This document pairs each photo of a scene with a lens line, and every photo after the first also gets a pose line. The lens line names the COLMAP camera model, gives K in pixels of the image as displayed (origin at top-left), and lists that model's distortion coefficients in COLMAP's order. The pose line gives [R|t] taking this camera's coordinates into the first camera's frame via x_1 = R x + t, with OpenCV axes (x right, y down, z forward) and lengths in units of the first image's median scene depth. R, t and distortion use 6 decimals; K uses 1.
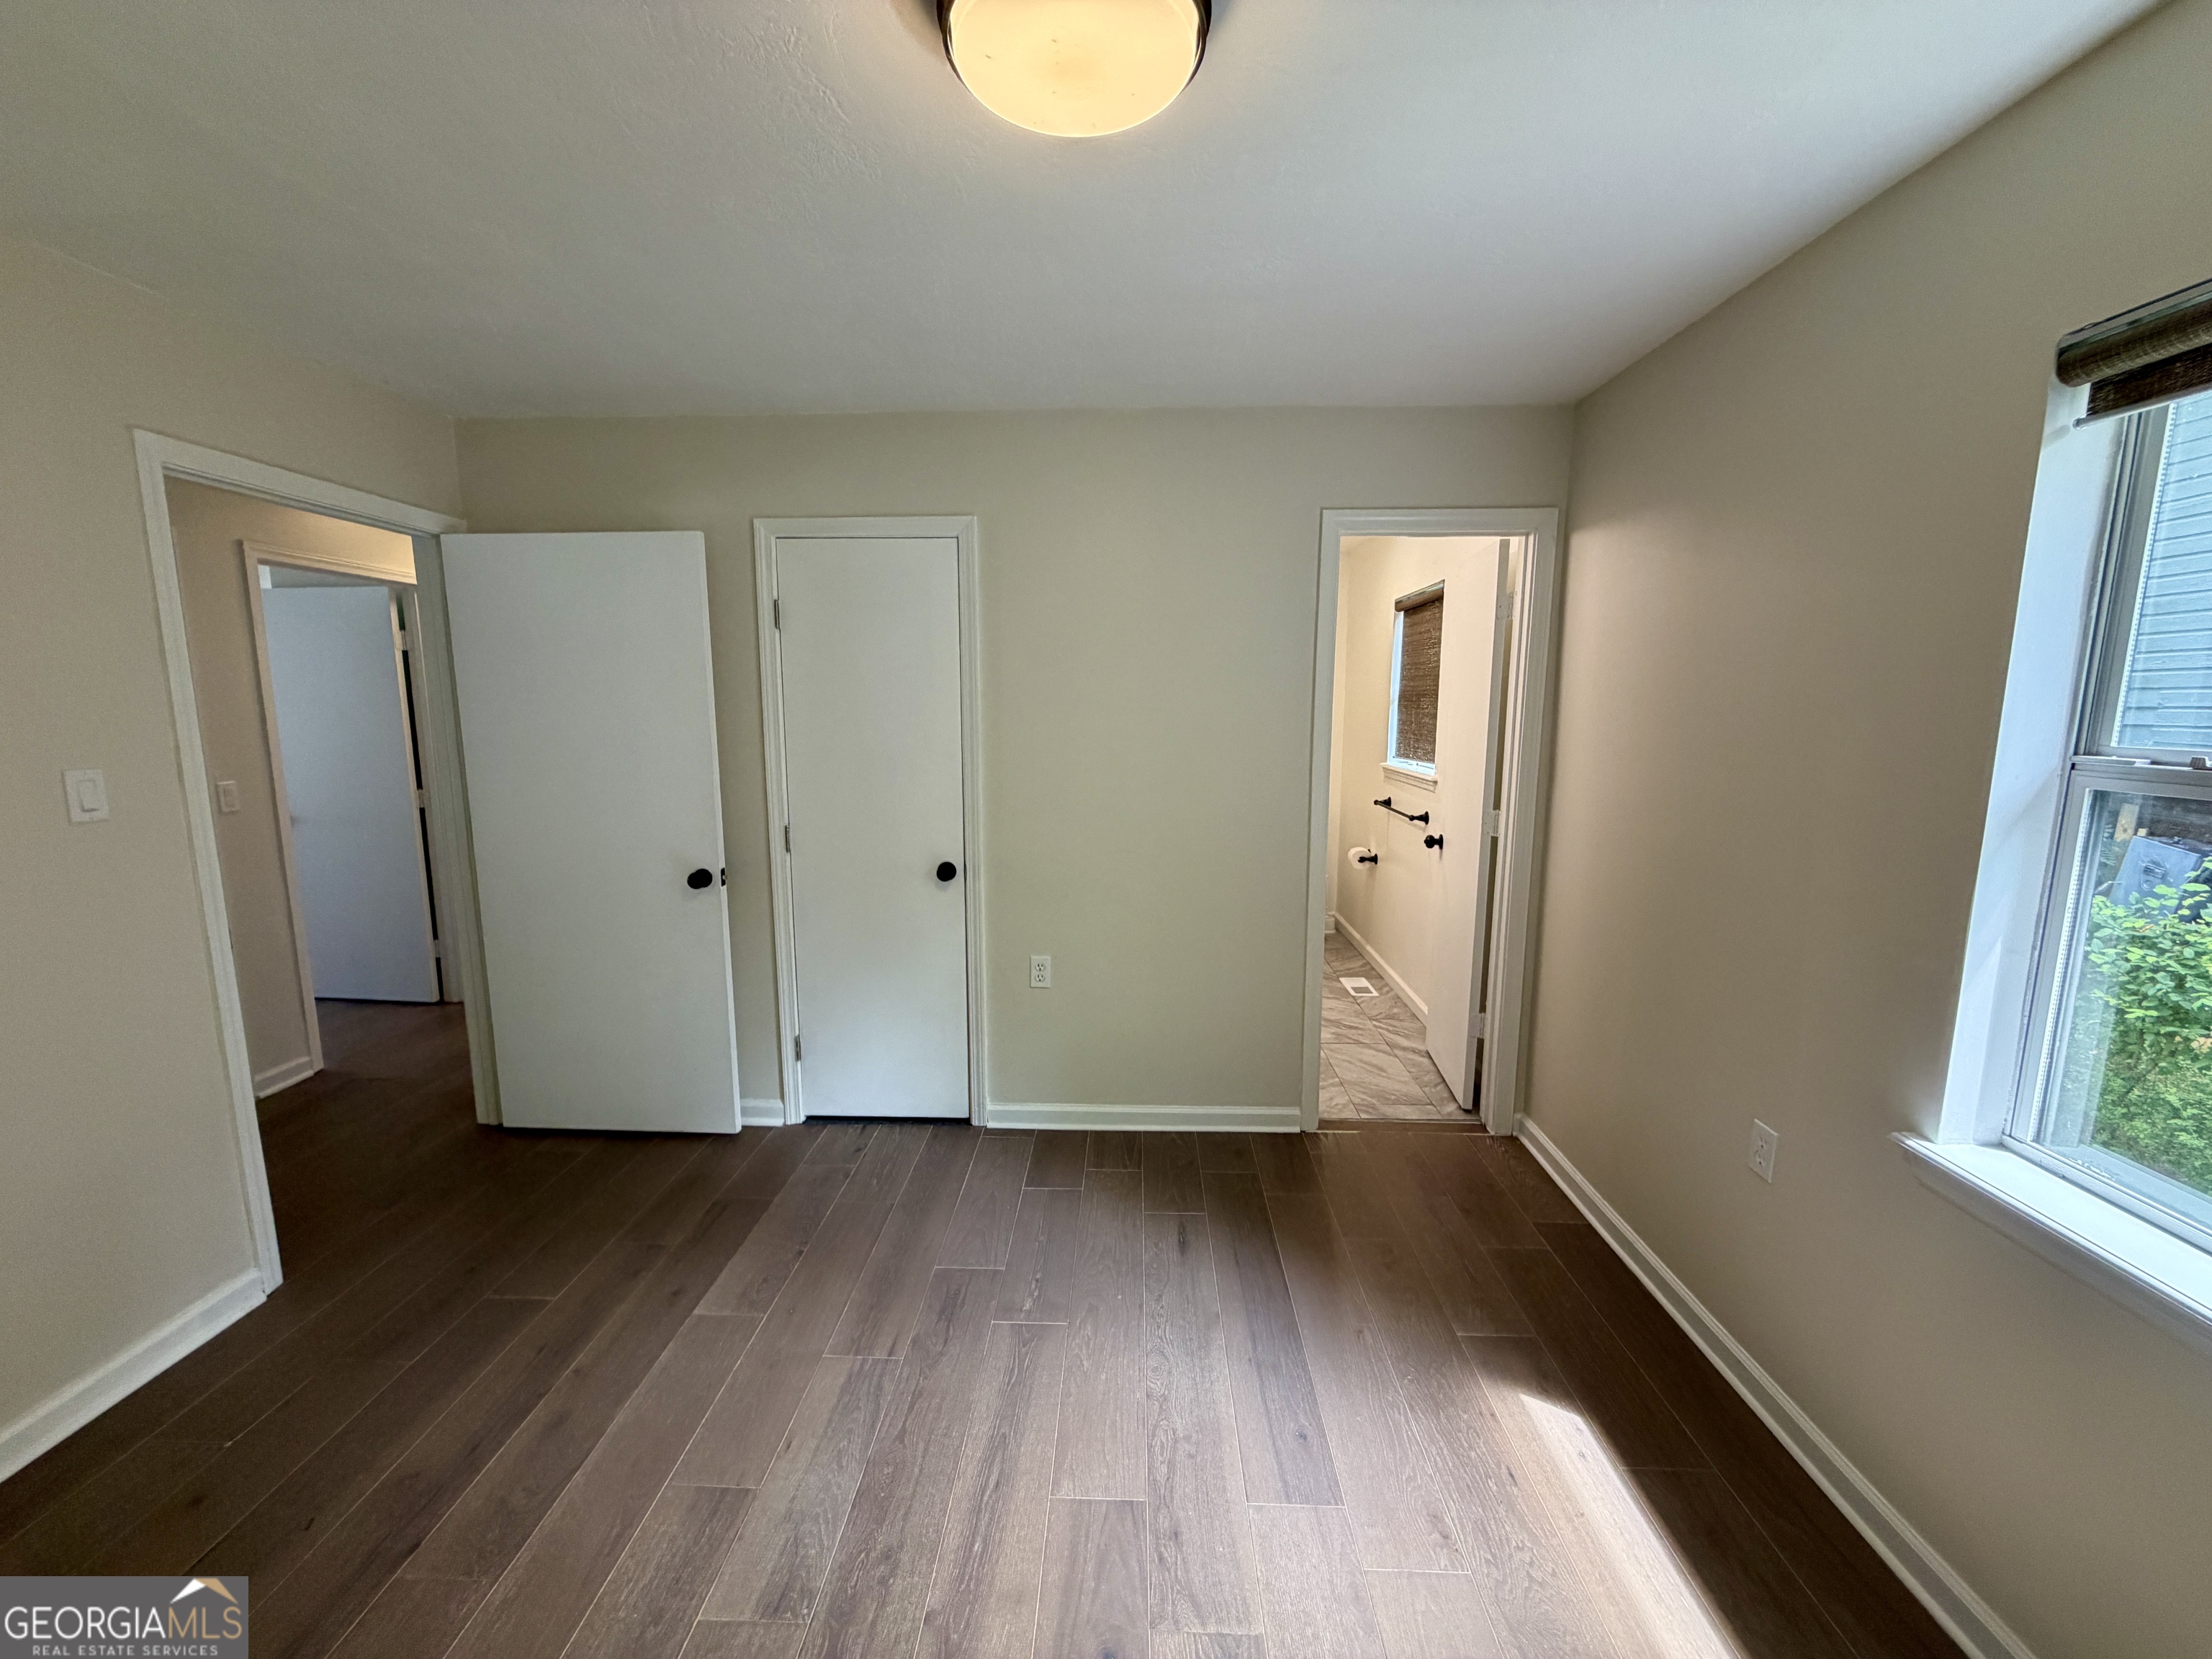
lens RADIAL K [[879.5, 0, 1103.4], [0, 879.5, 827.4], [0, 0, 1]] dist [0.000172, 0.000045]
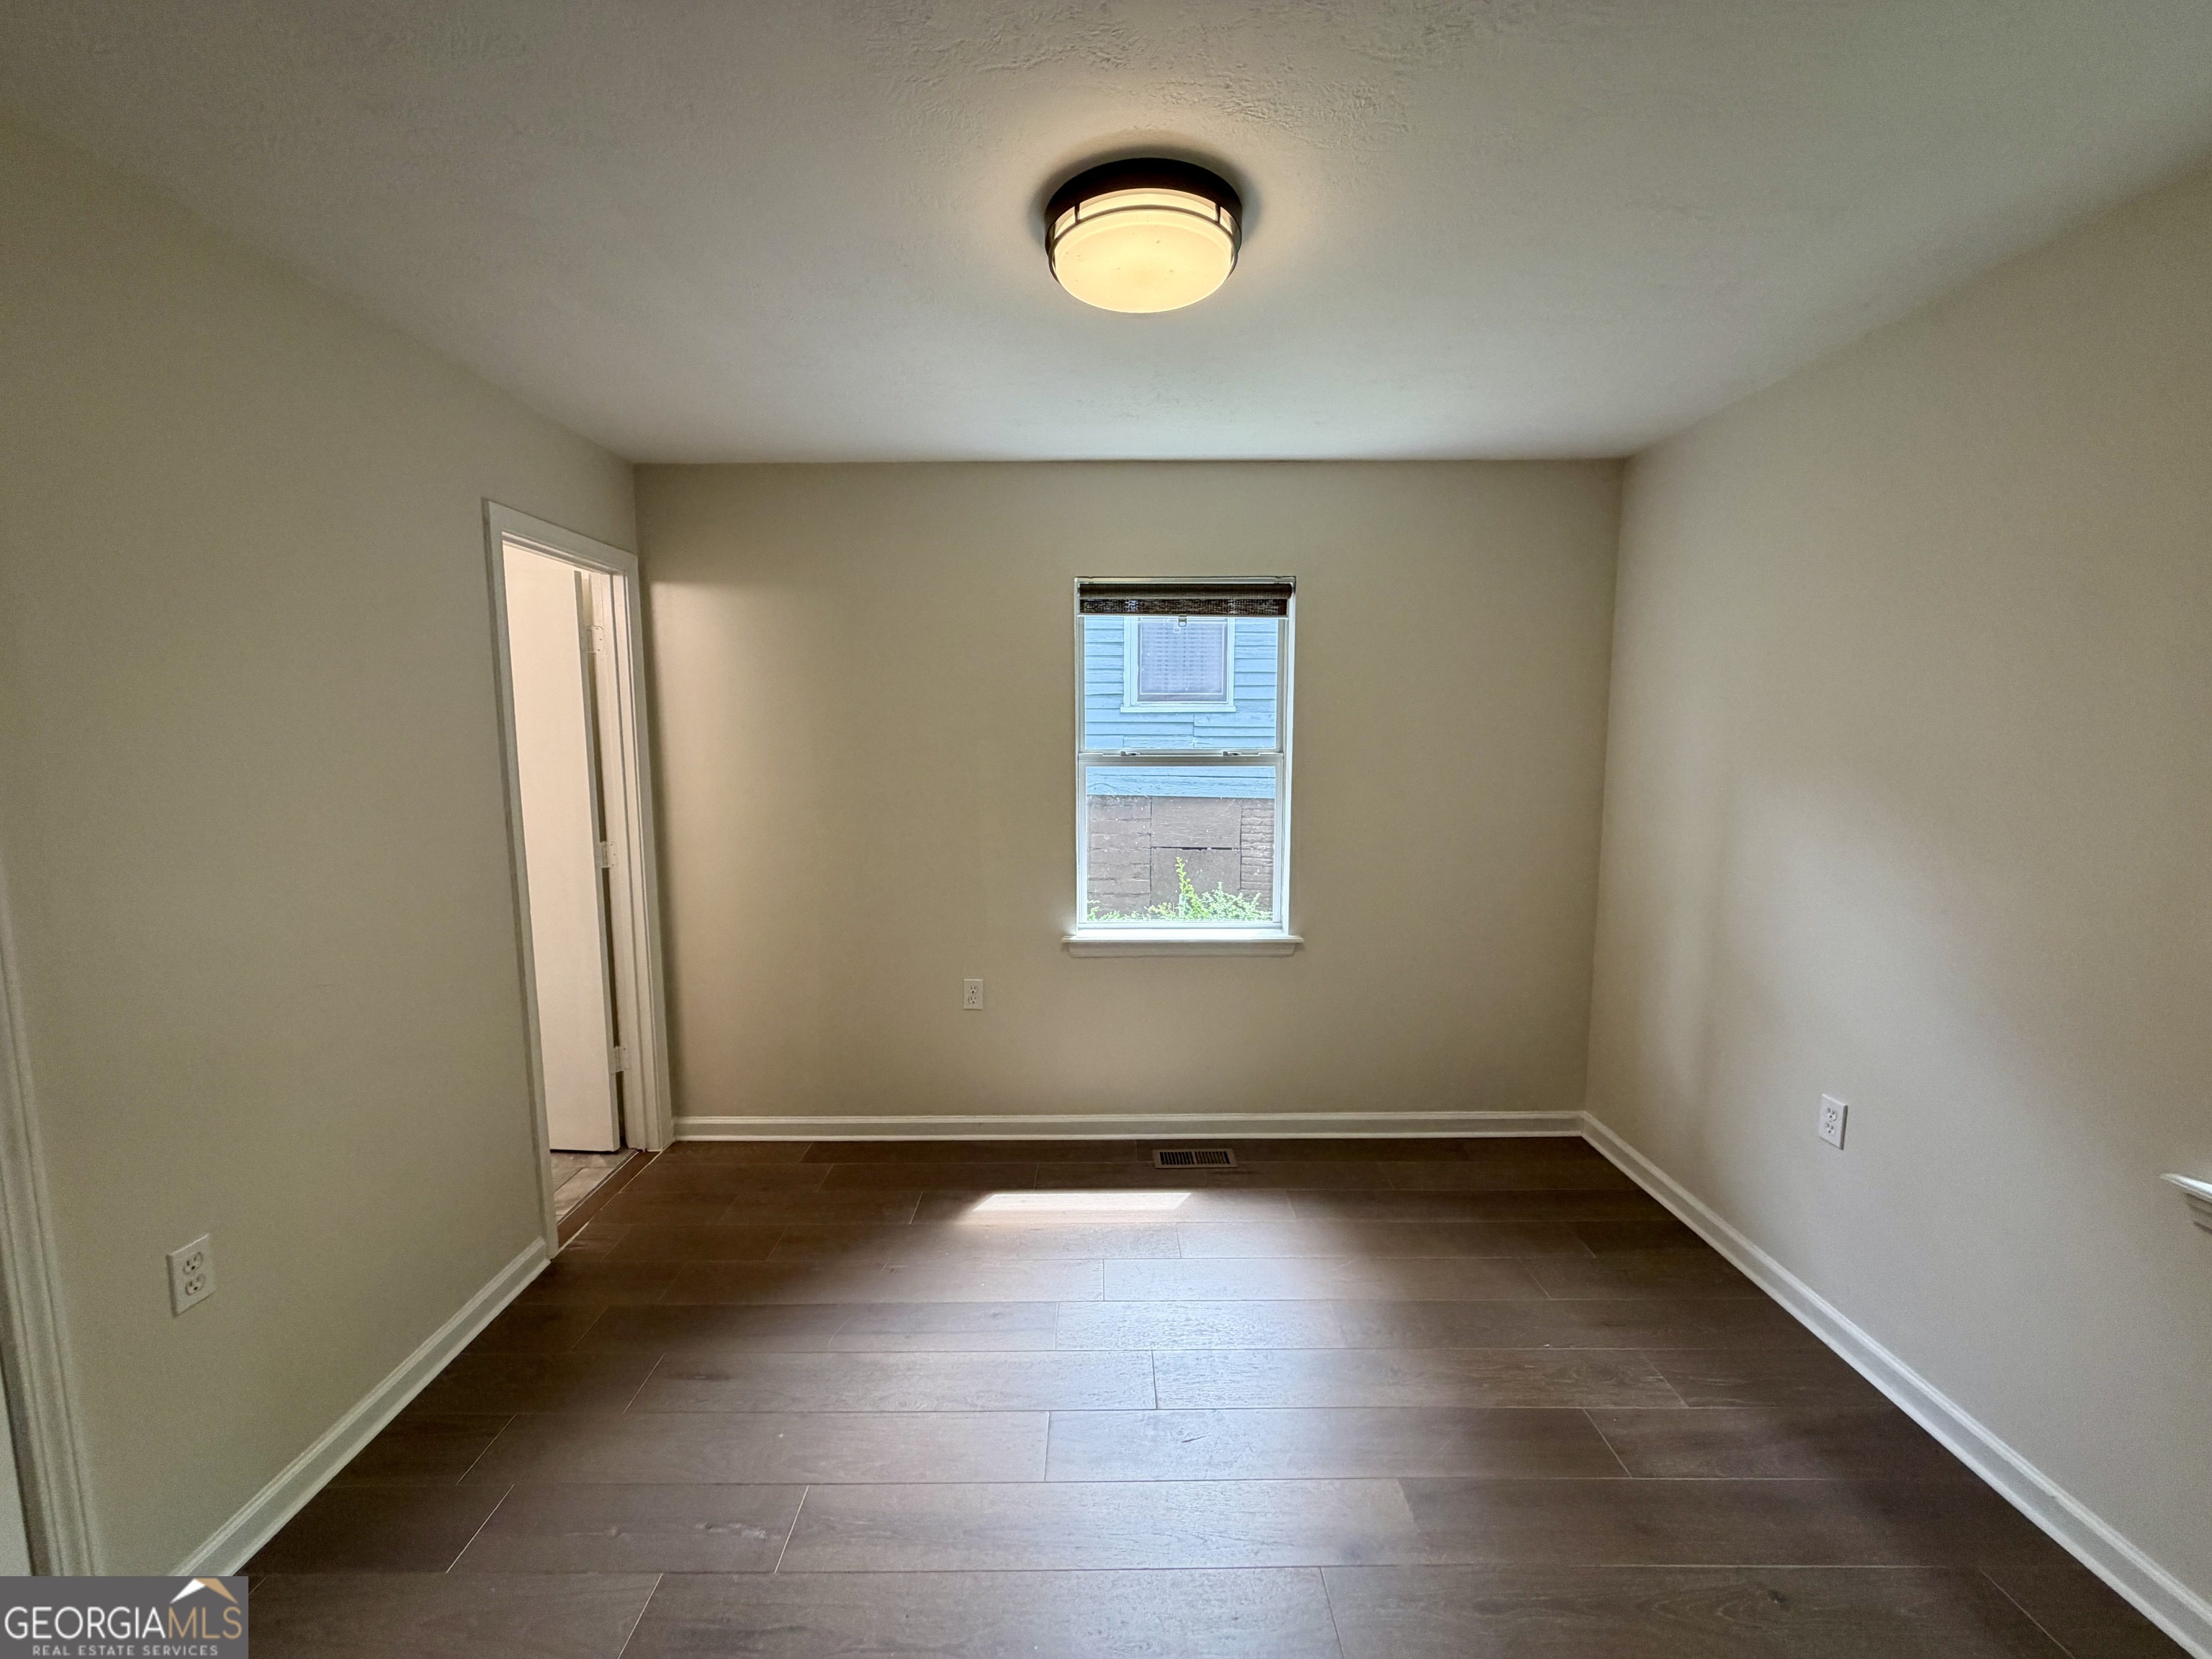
lens RADIAL K [[879.5, 0, 1103.4], [0, 879.5, 827.4], [0, 0, 1]] dist [0.000172, 0.000045]
pose [[-0.045748, -0.109090, 0.992979, -0.645623], [0.145019, 0.982764, 0.114649, -0.076902], [-0.988371, 0.149245, -0.029140, 0.529631]]
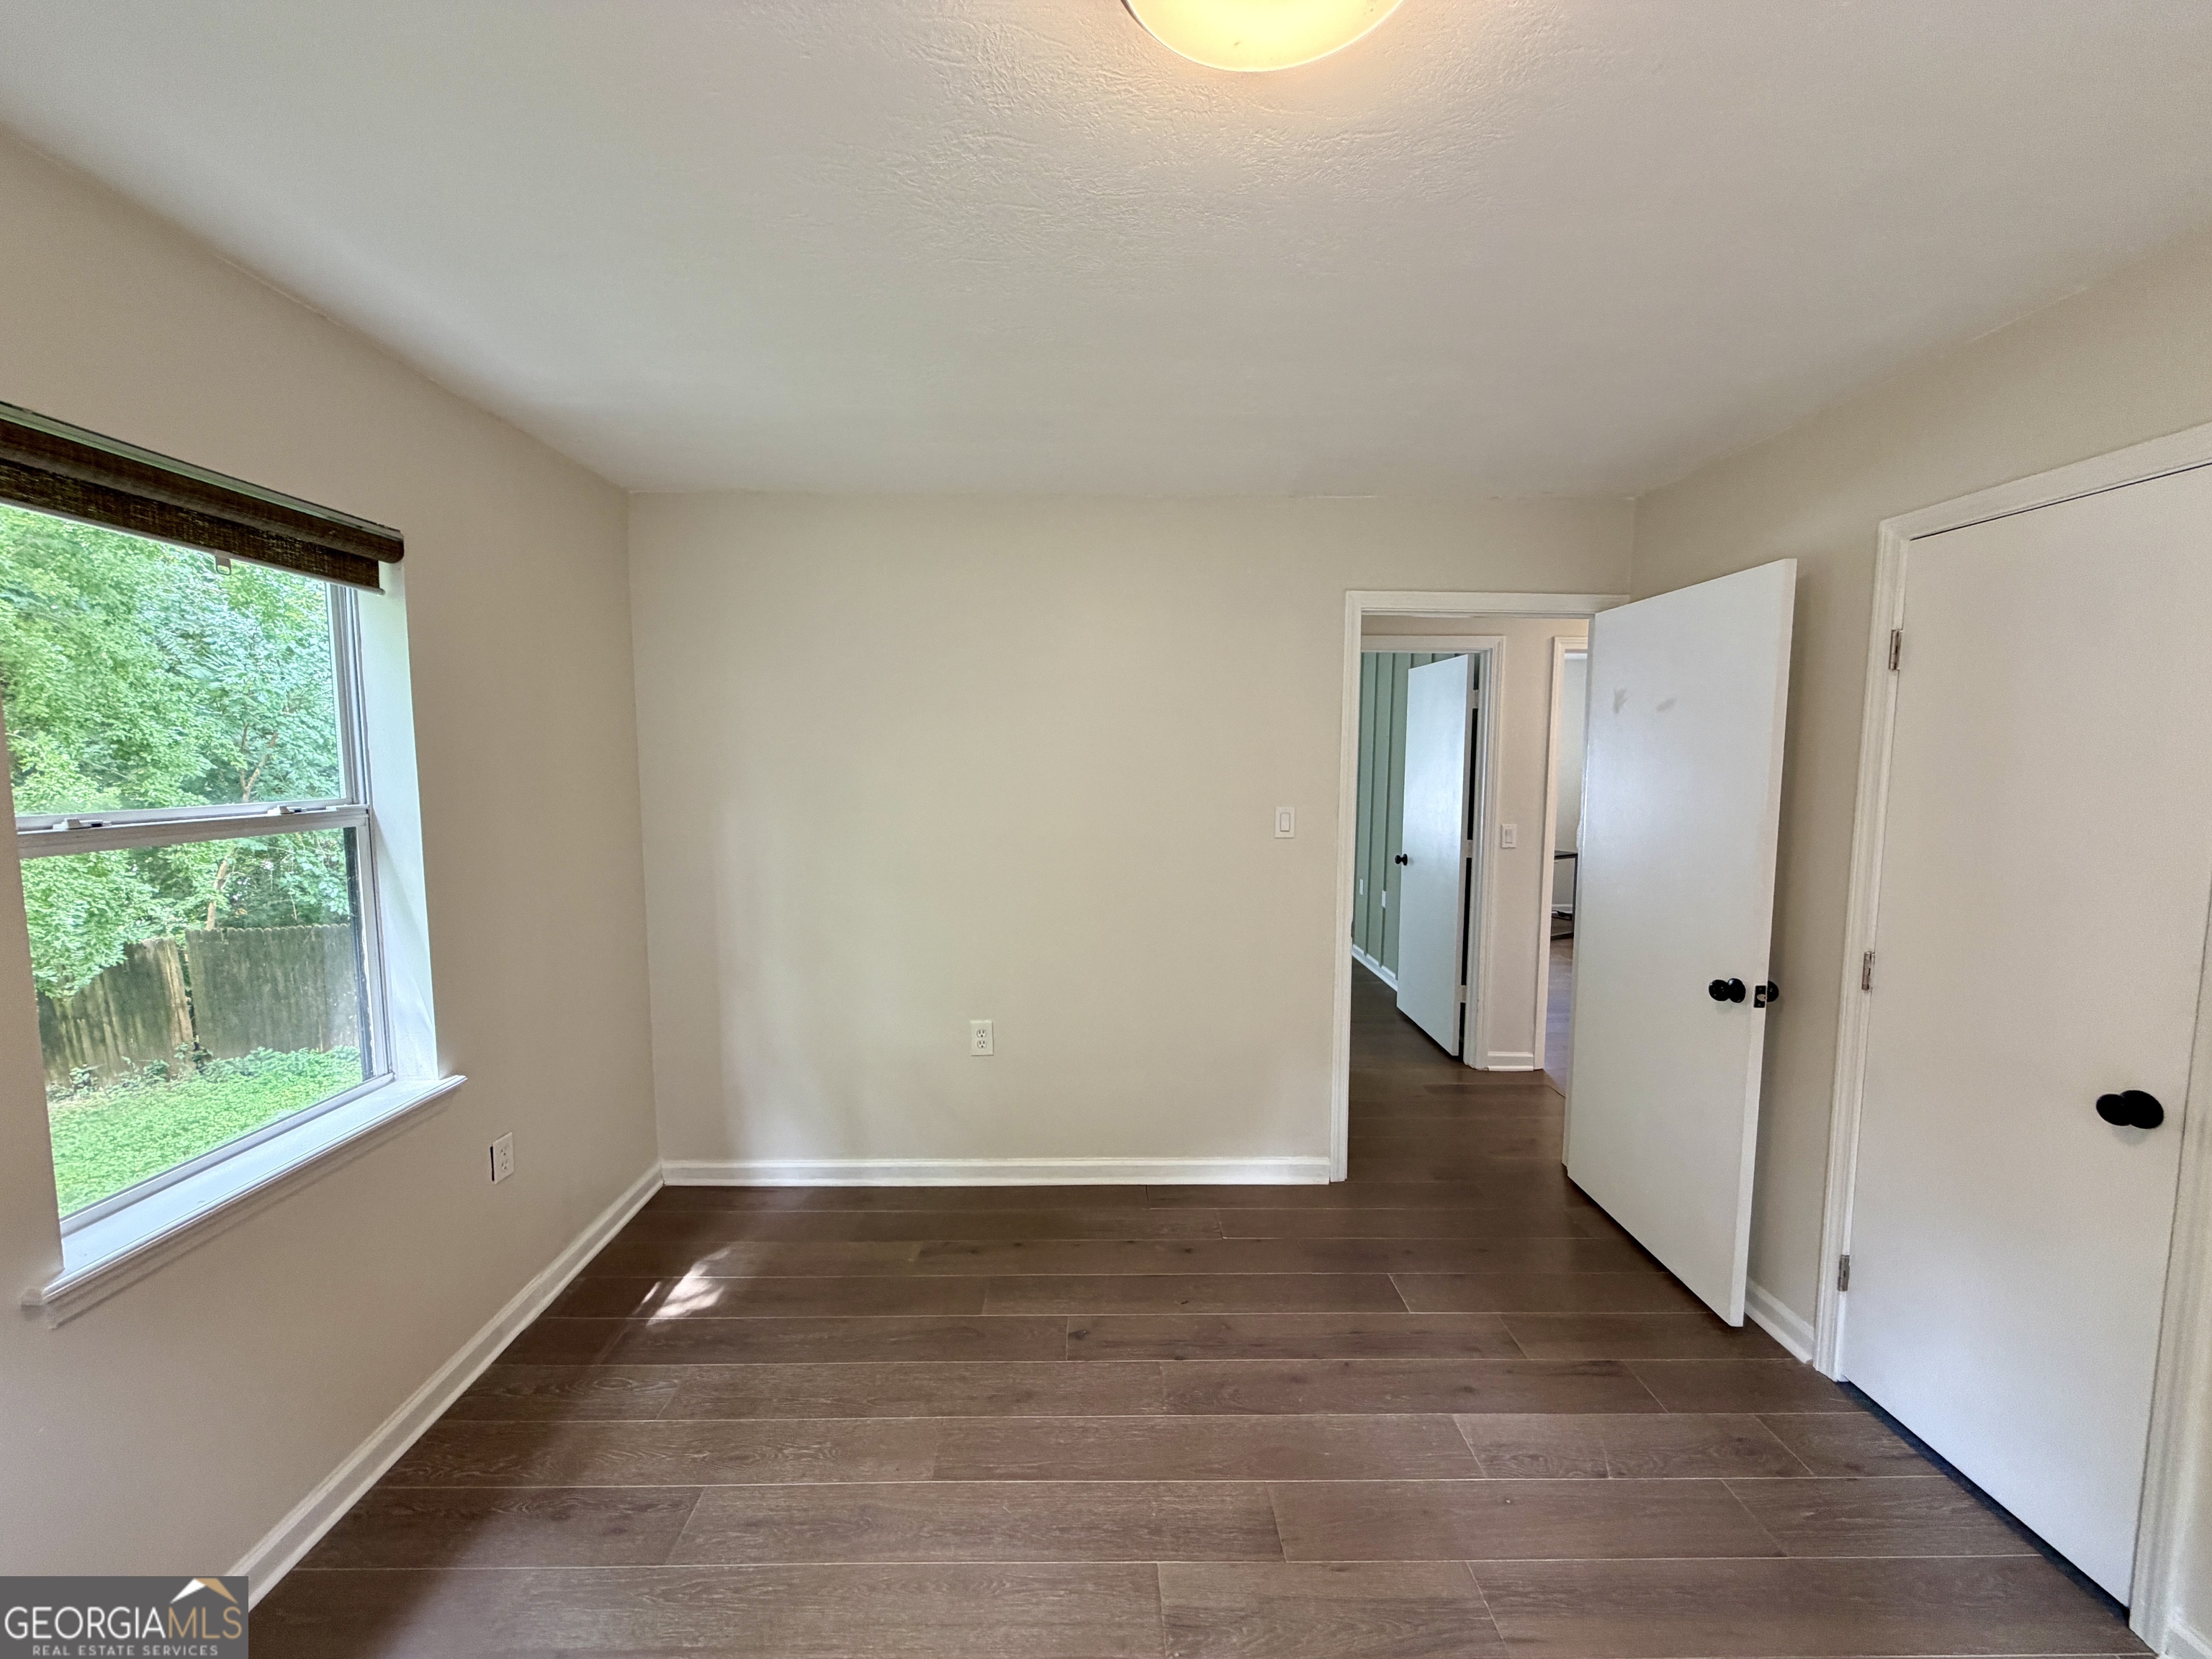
lens RADIAL K [[882.9, 0, 1104.0], [0, 882.9, 830.7], [0, 0, 1]] dist [-0.001661, -0.000699]
pose [[0.049200, 0.088796, -0.994834, 0.328680], [-0.145829, 0.986005, 0.080796, -0.072819], [0.988086, 0.141100, 0.061461, 0.392365]]
